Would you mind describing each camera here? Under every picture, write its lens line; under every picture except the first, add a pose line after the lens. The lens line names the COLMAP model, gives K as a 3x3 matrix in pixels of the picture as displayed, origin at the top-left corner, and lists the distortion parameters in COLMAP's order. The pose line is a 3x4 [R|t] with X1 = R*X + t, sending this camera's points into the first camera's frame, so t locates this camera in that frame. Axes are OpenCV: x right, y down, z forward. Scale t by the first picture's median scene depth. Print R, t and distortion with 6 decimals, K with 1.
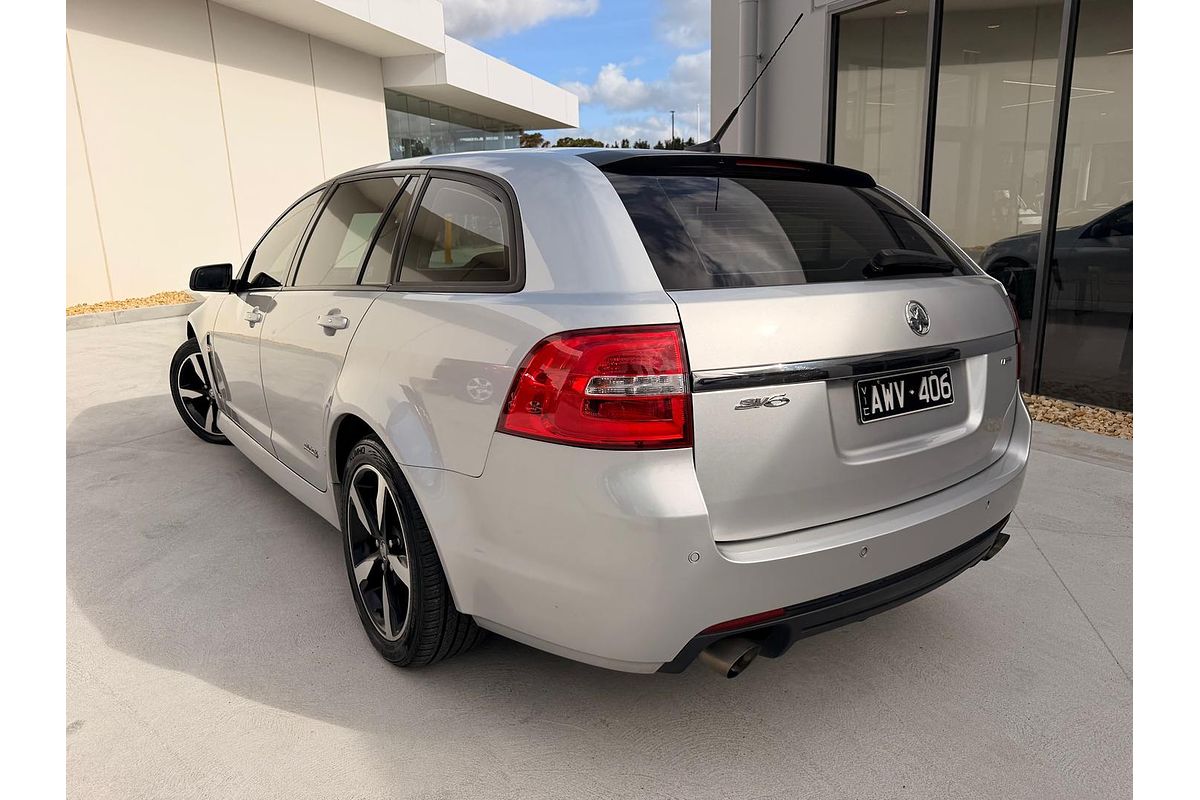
lens RADIAL K [[775.1, 0, 620.1], [0, 775.1, 398.1], [0, 0, 1]] dist [0.001868, 0.000373]
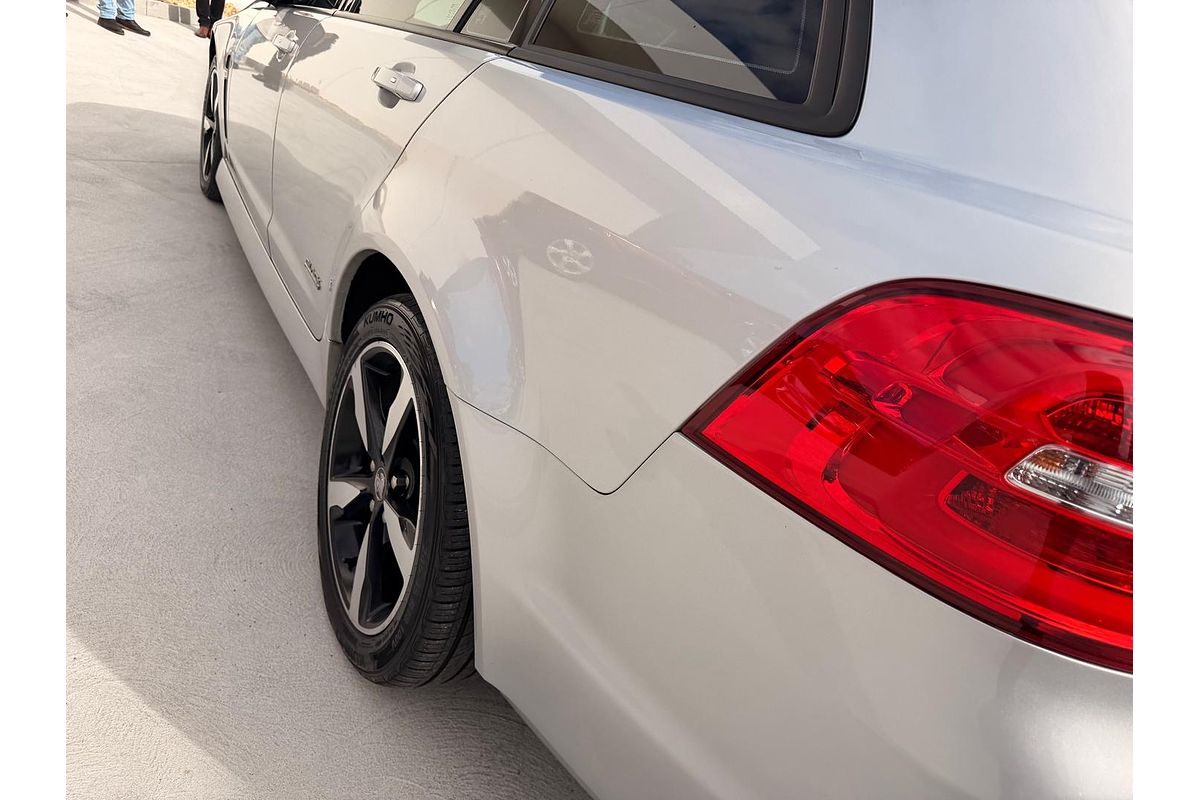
lens RADIAL K [[757.4, 0, 604.9], [0, 757.4, 414.1], [0, 0, 1]] dist [0.006446, 0.000315]
pose [[0.948040, 0.317449, 0.021104, -0.171837], [-0.315422, 0.929174, 0.192727, -0.029422], [0.041572, -0.189370, 0.981025, 0.442080]]
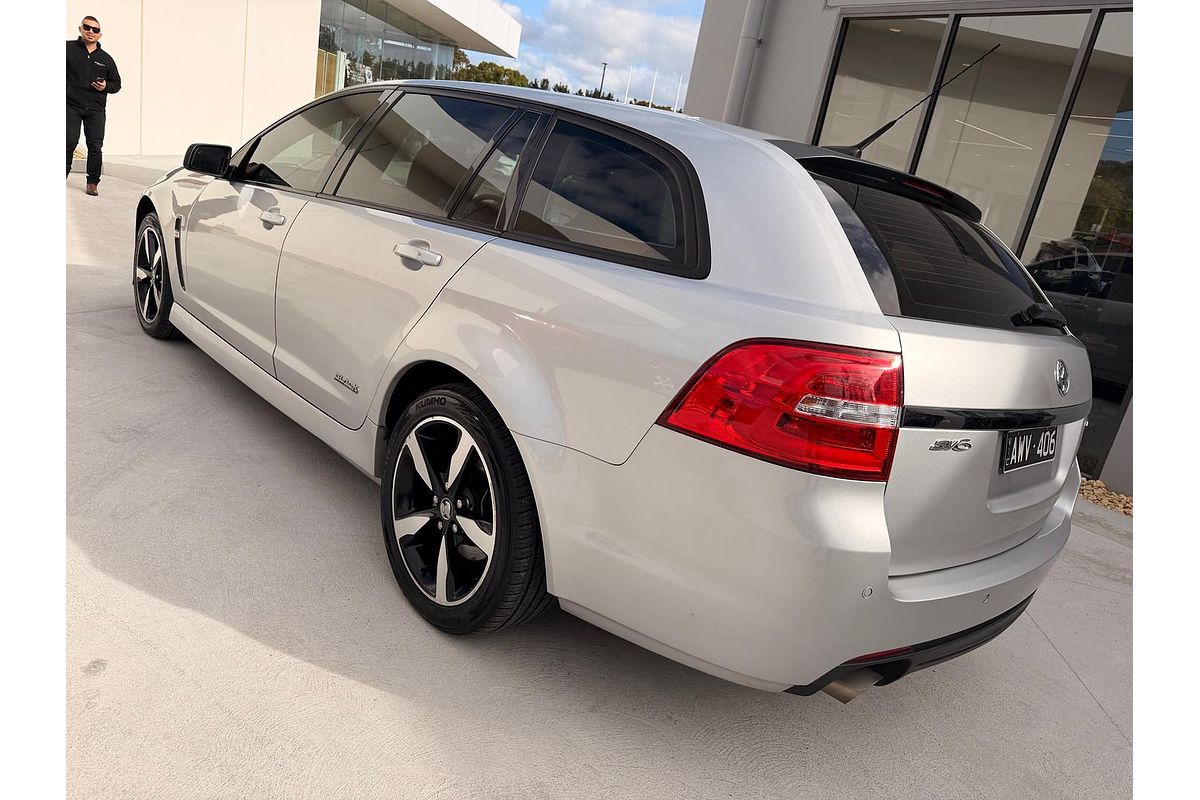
lens RADIAL K [[757.4, 0, 604.9], [0, 757.4, 414.1], [0, 0, 1]] dist [0.006446, 0.000315]
pose [[0.973230, 0.162577, 0.162455, -0.293120], [-0.175823, 0.981880, 0.070697, -0.017416], [-0.148018, -0.097368, 0.984180, 0.084785]]
